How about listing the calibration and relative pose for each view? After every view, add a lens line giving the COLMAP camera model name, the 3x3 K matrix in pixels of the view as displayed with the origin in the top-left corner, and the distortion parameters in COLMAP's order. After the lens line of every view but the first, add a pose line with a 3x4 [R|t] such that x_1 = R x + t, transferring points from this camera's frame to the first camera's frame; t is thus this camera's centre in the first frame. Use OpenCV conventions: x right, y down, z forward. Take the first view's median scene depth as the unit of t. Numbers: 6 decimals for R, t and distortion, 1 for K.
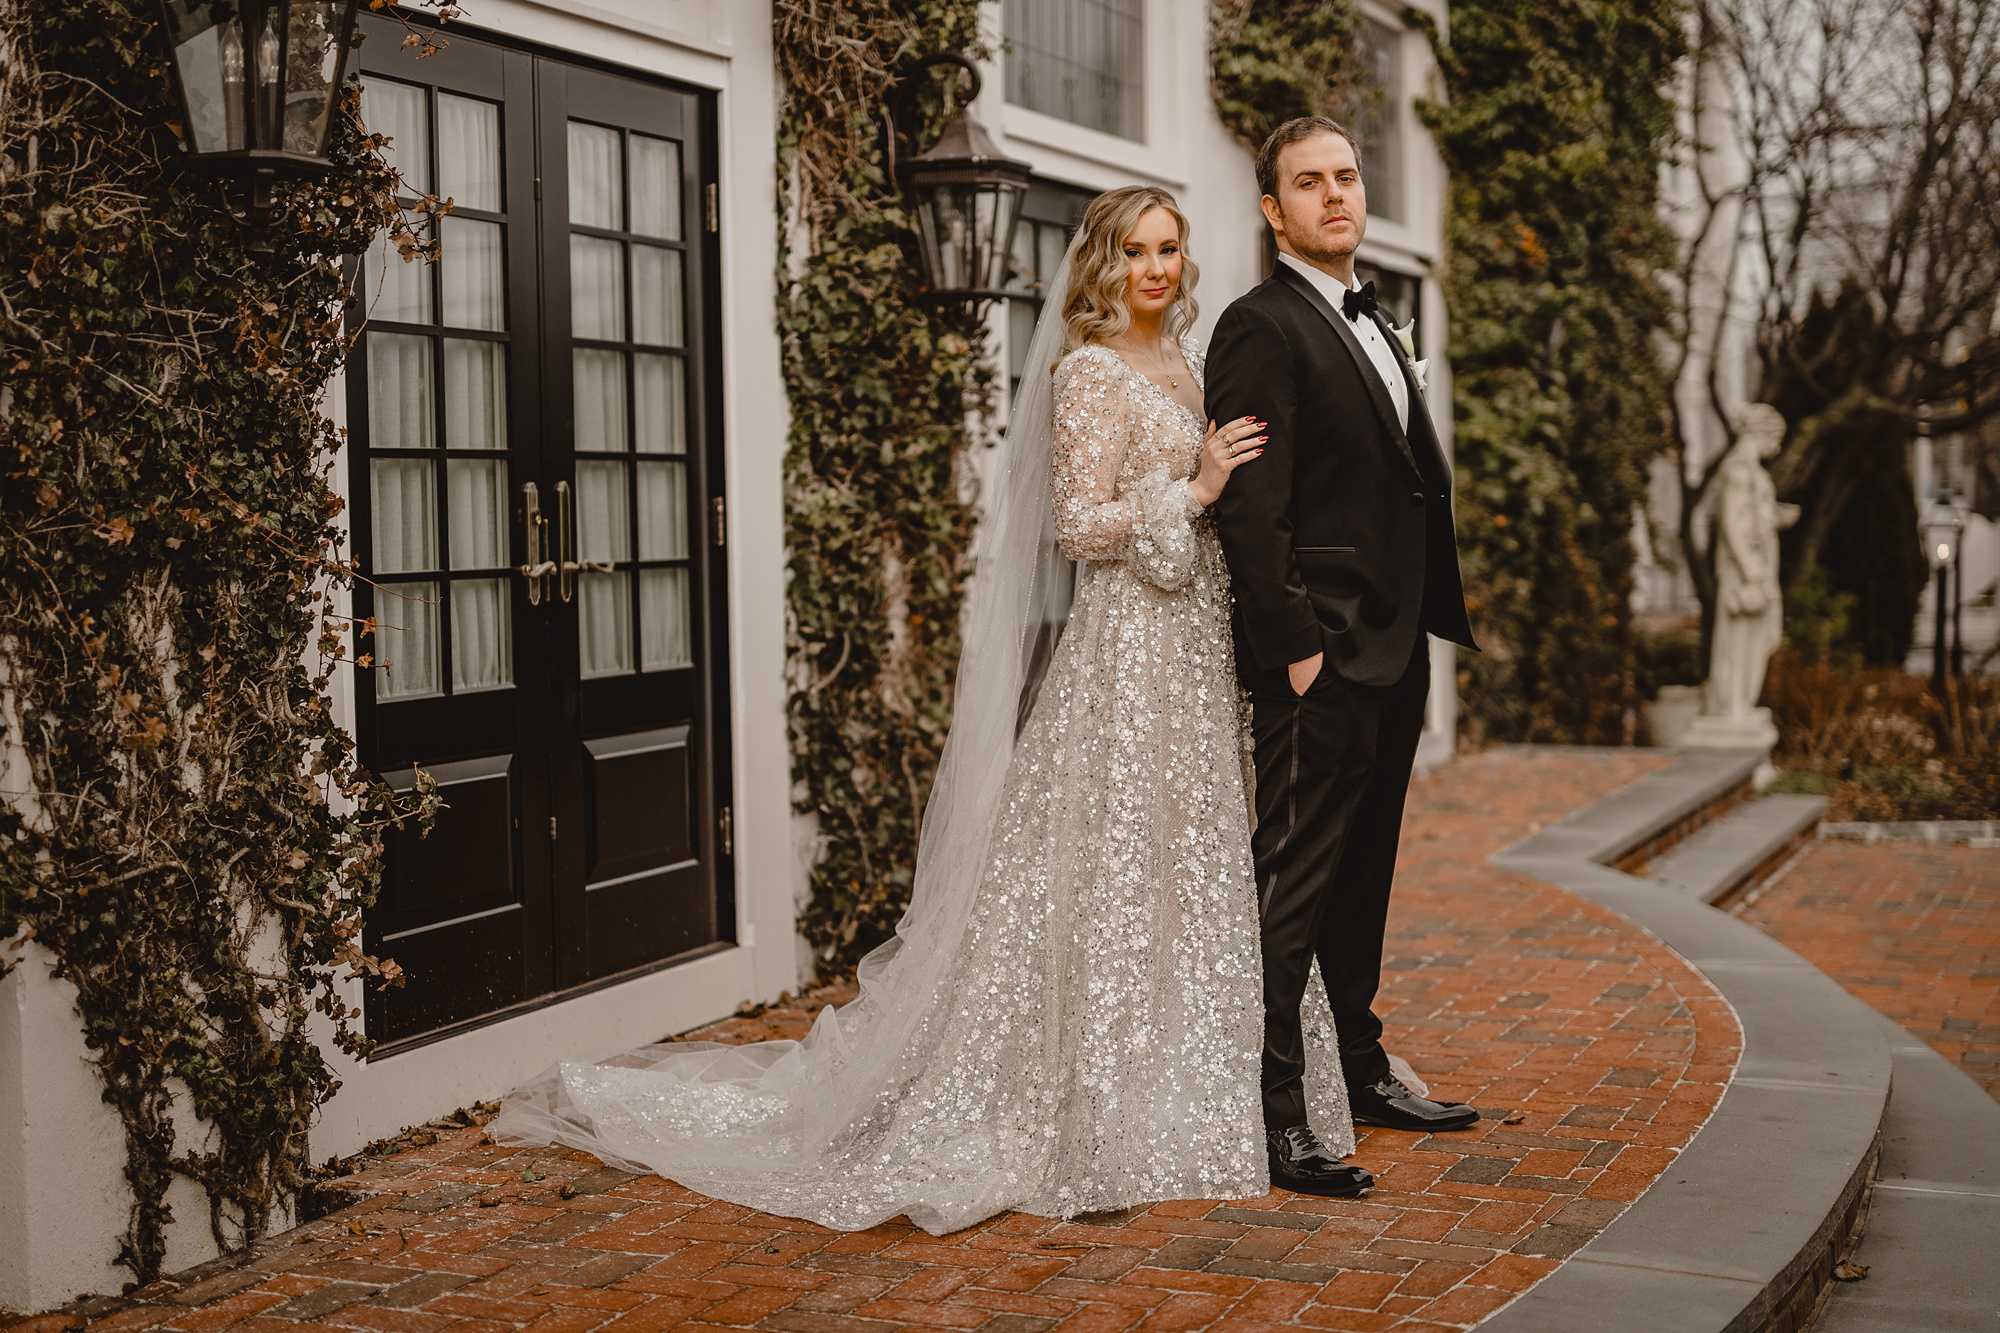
lens RADIAL K [[2889.7, 0, 1000.0], [0, 2889.7, 666.5], [0, 0, 1]] dist [-0.057584, 0.036381]
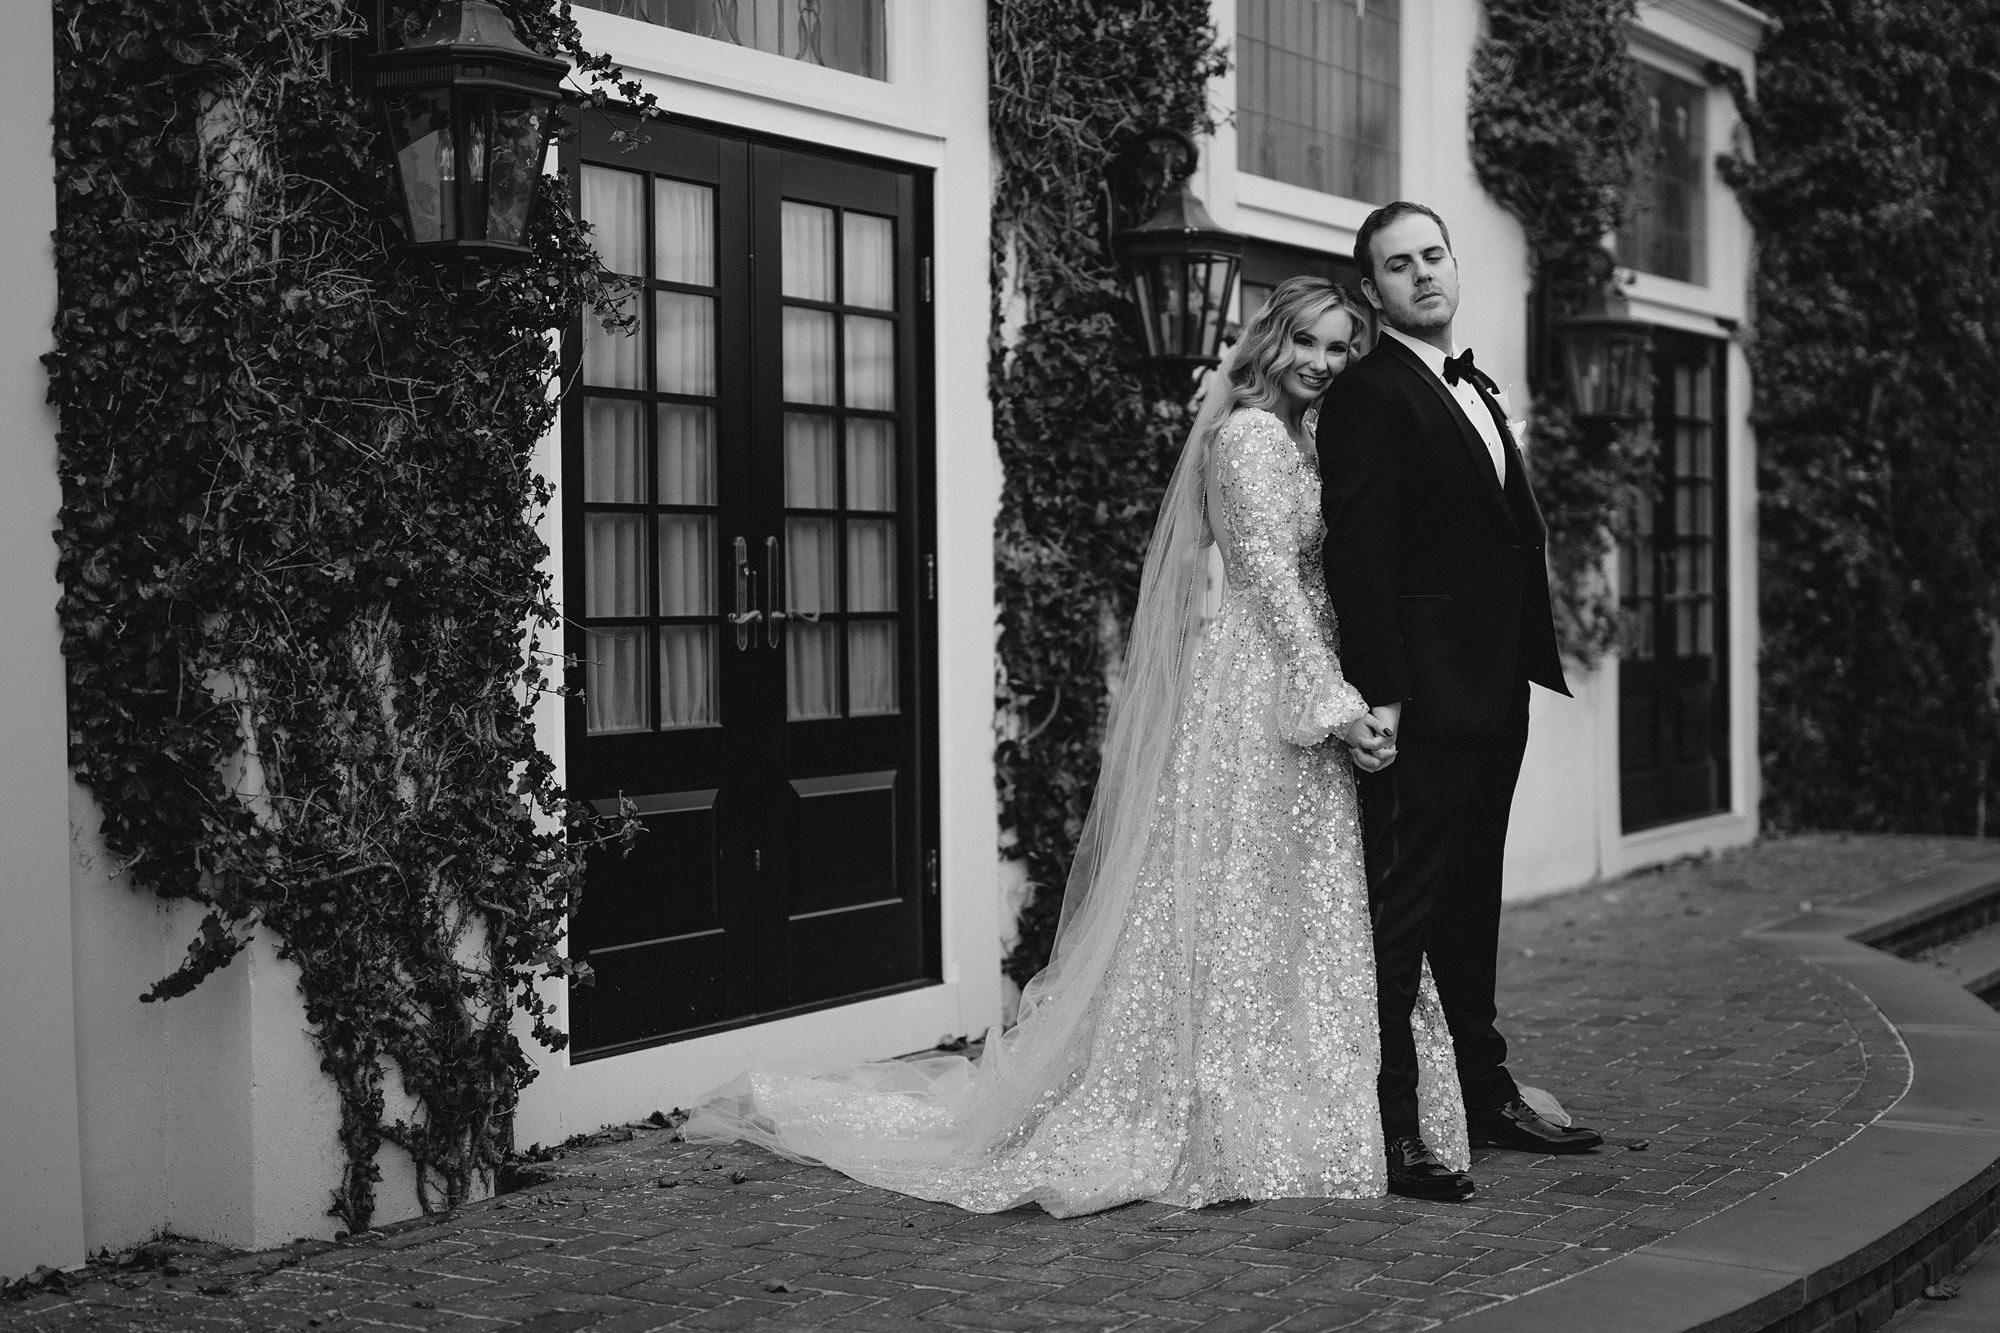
lens RADIAL K [[3180.1, 0, 1000.0], [0, 3180.1, 666.5], [0, 0, 1]] dist [-0.075597, -0.042537]
pose [[0.992281, 0.010093, -0.123599, 0.096496], [-0.013855, 0.999465, -0.029612, 0.021955], [0.123234, 0.031096, 0.991890, -0.193962]]
